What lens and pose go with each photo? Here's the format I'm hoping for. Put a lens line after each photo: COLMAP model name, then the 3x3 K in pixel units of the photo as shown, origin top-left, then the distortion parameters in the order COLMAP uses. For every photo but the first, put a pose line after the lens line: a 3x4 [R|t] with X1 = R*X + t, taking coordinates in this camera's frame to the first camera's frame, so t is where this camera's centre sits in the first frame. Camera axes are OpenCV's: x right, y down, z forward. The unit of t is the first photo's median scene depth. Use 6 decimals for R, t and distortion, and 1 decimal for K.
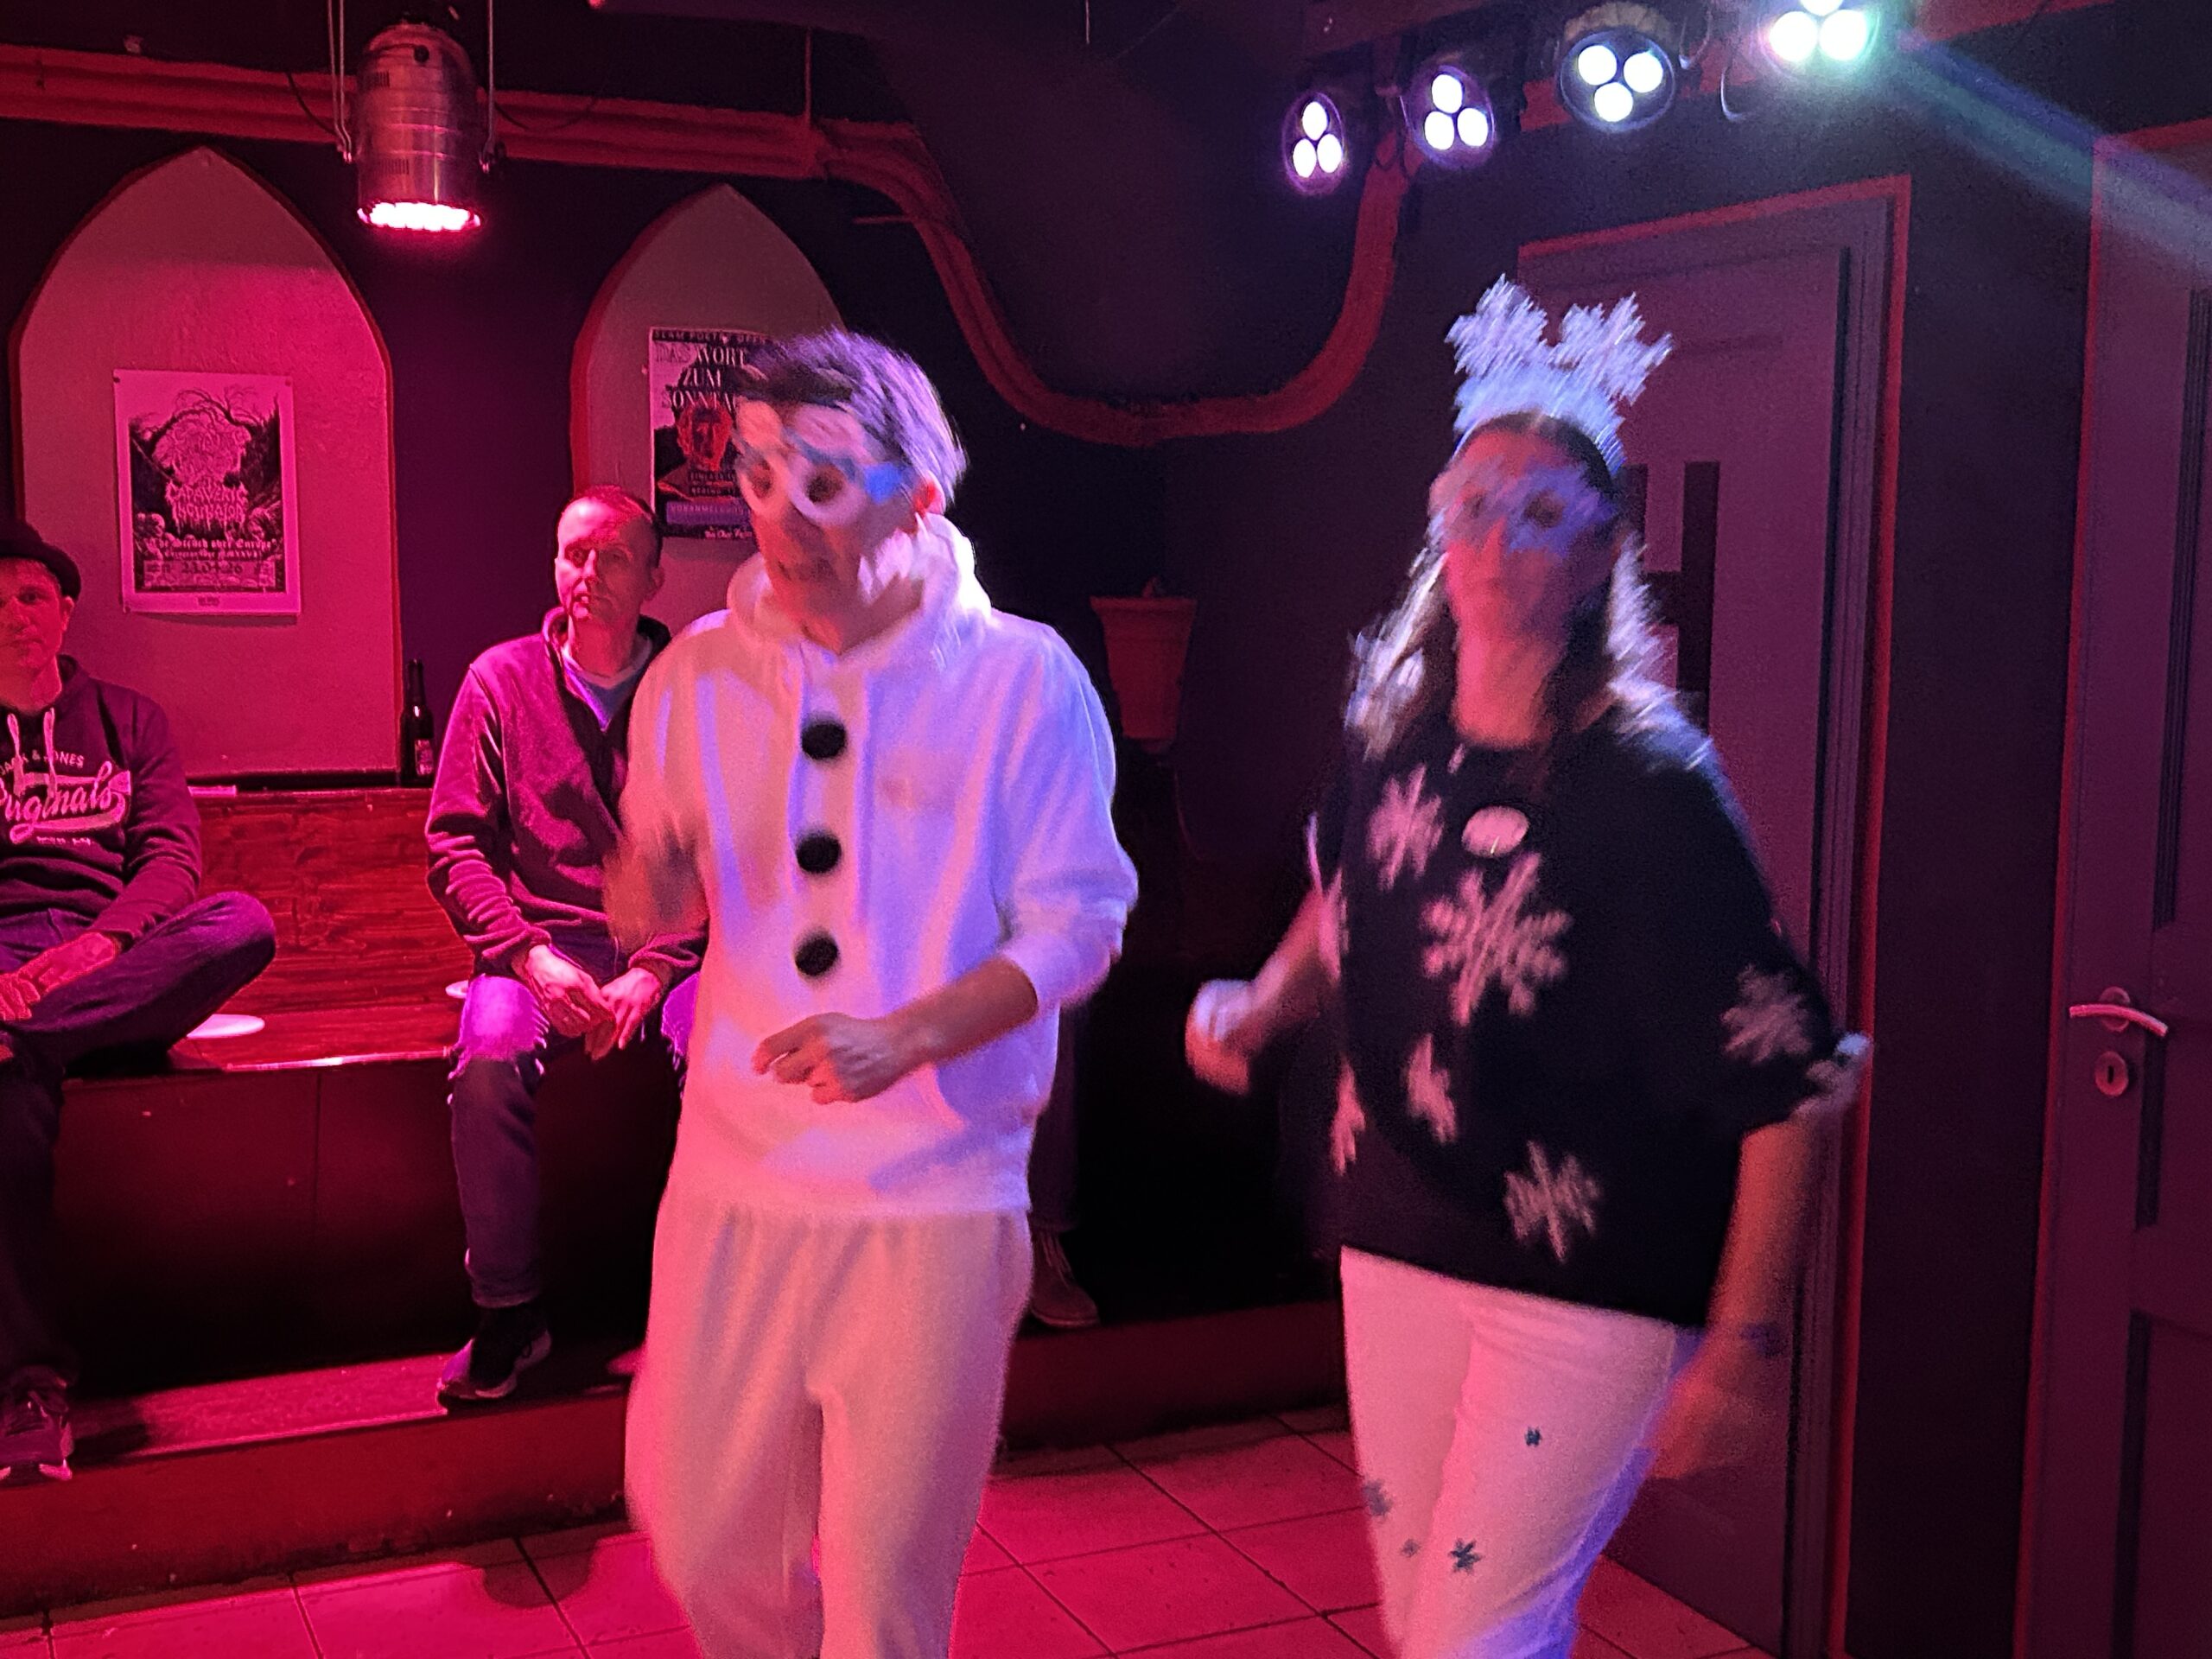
lens RADIAL K [[2520.3, 0, 1115.4], [0, 2520.3, 839.5], [0, 0, 1]] dist [-0.013395, 0.000000]
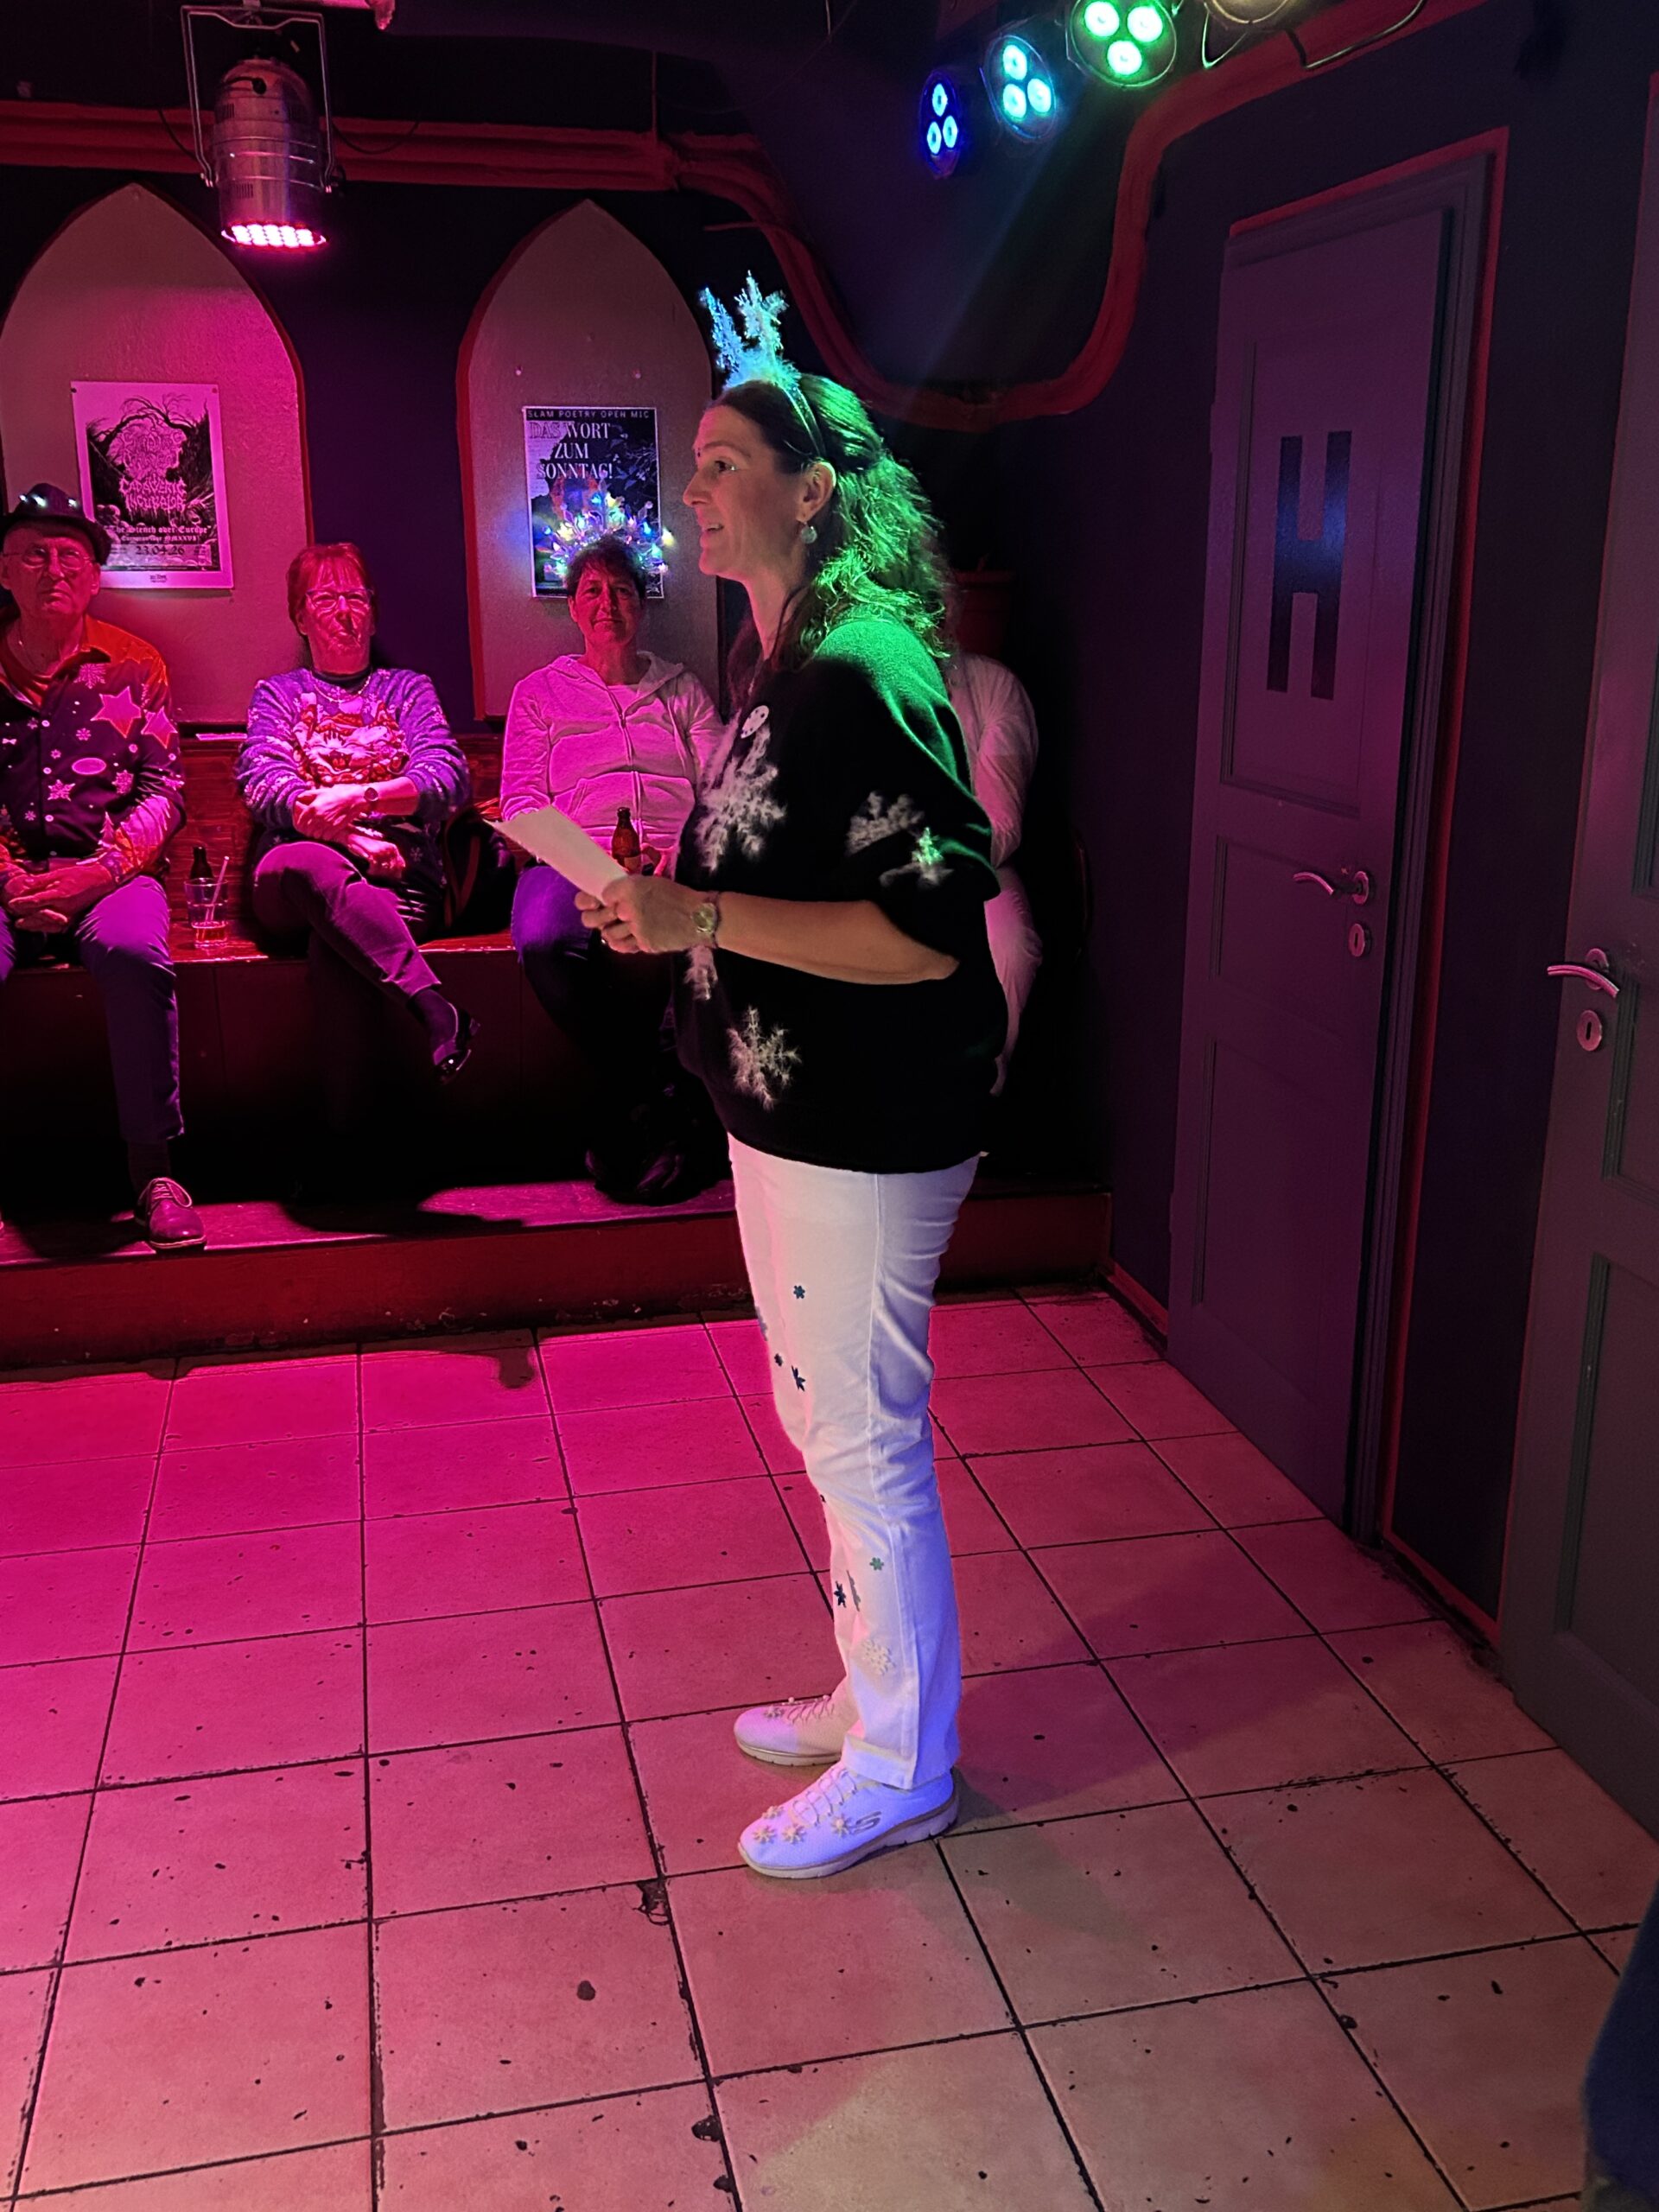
lens RADIAL K [[2055.4, 0, 808.0], [0, 2055.4, 1100.4], [0, 0, 1]] dist [0.013537, 0.000000]
pose [[0.975499, 0.047071, -0.214911, 0.175006], [-0.013933, 0.988101, 0.153176, -0.001891], [0.219564, -0.146429, 0.964547, 0.069060]]
